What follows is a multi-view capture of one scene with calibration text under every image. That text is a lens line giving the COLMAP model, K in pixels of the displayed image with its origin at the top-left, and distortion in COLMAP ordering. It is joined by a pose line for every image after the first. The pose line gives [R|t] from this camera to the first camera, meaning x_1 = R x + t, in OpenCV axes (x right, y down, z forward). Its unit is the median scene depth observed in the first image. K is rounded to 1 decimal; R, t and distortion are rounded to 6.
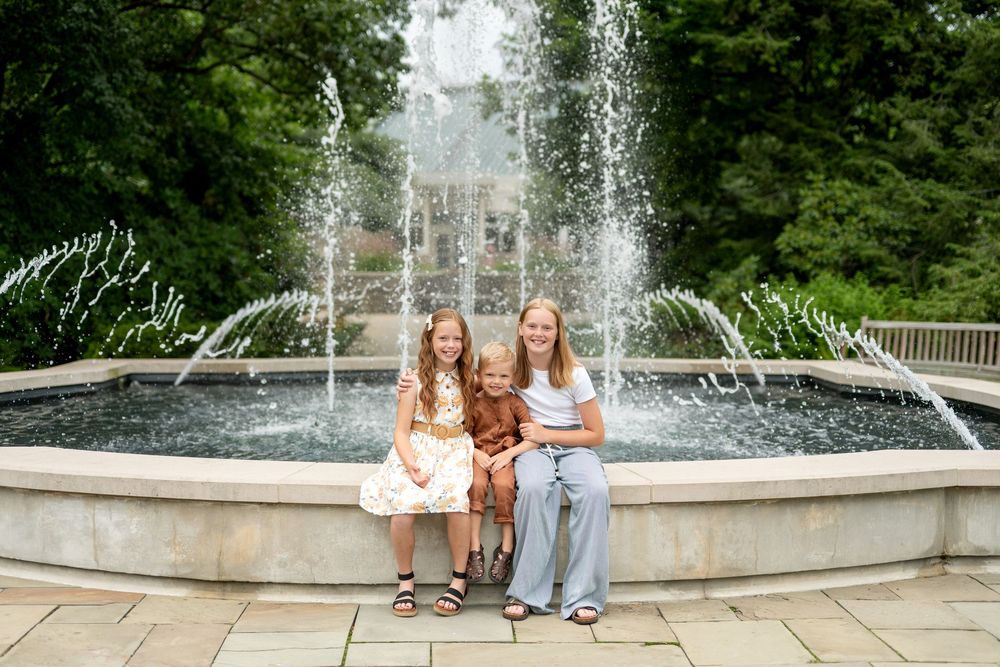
lens RADIAL K [[1392.6, 0, 500.0], [0, 1392.6, 333.5], [0, 0, 1]] dist [-0.007735, 0.025066]
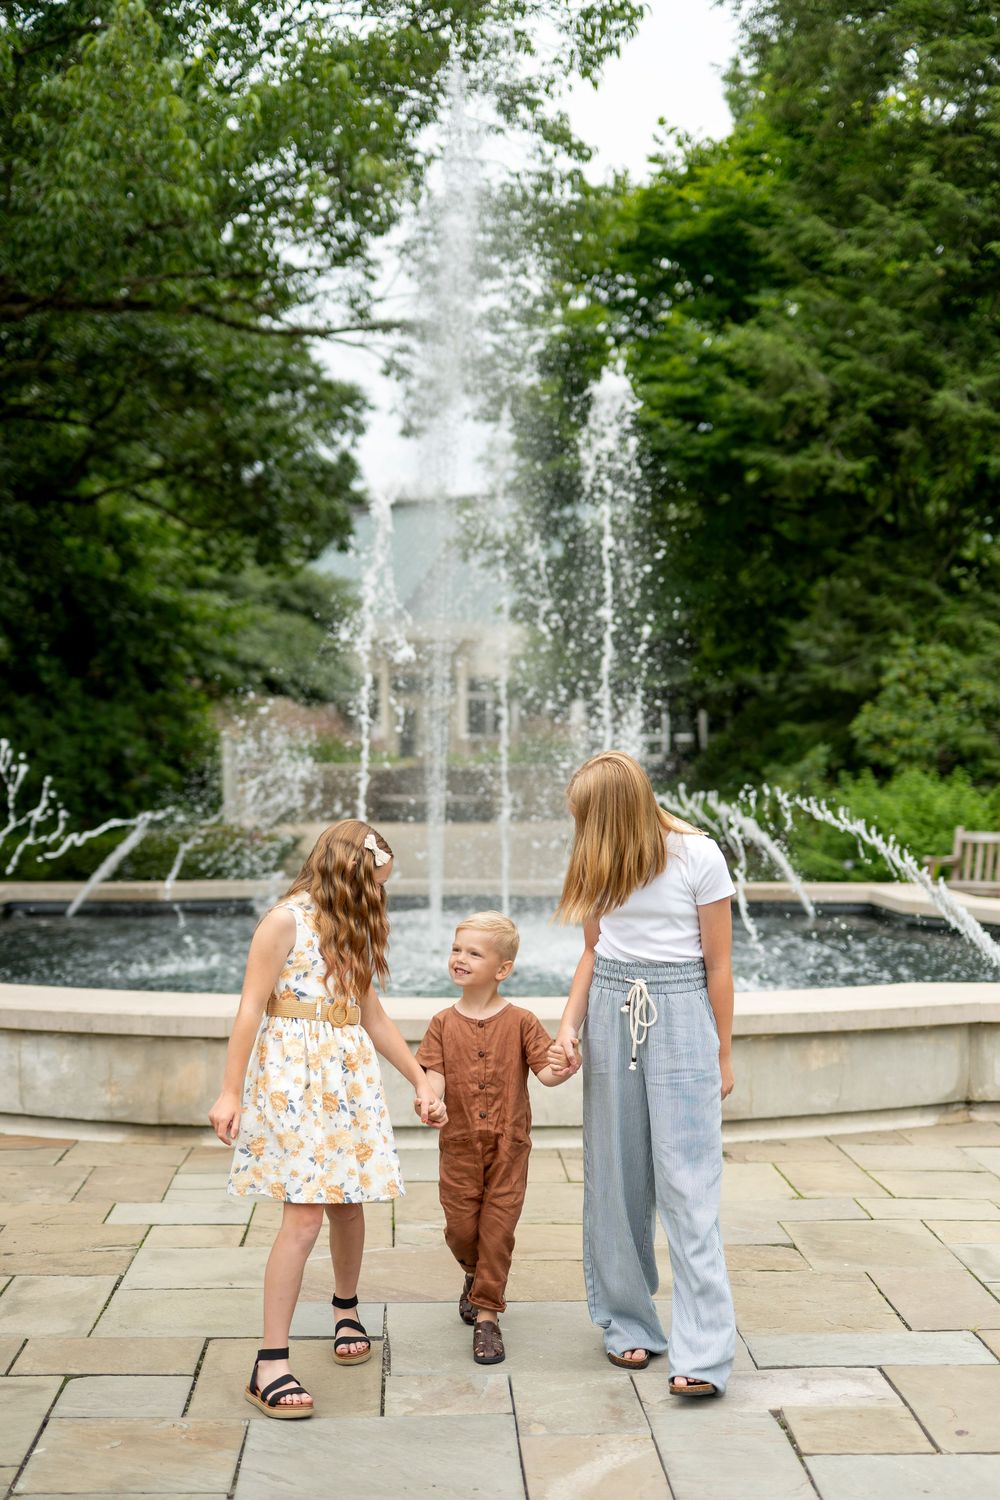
lens RADIAL K [[2089.0, 0, 495.1], [0, 2089.0, 763.2], [0, 0, 1]] dist [-0.007735, 0.025066]
pose [[0.999999, -0.000797, 0.000760, 0.005664], [0.000827, 0.999186, -0.040339, -0.000956], [-0.000728, 0.040340, 0.999186, -0.126797]]
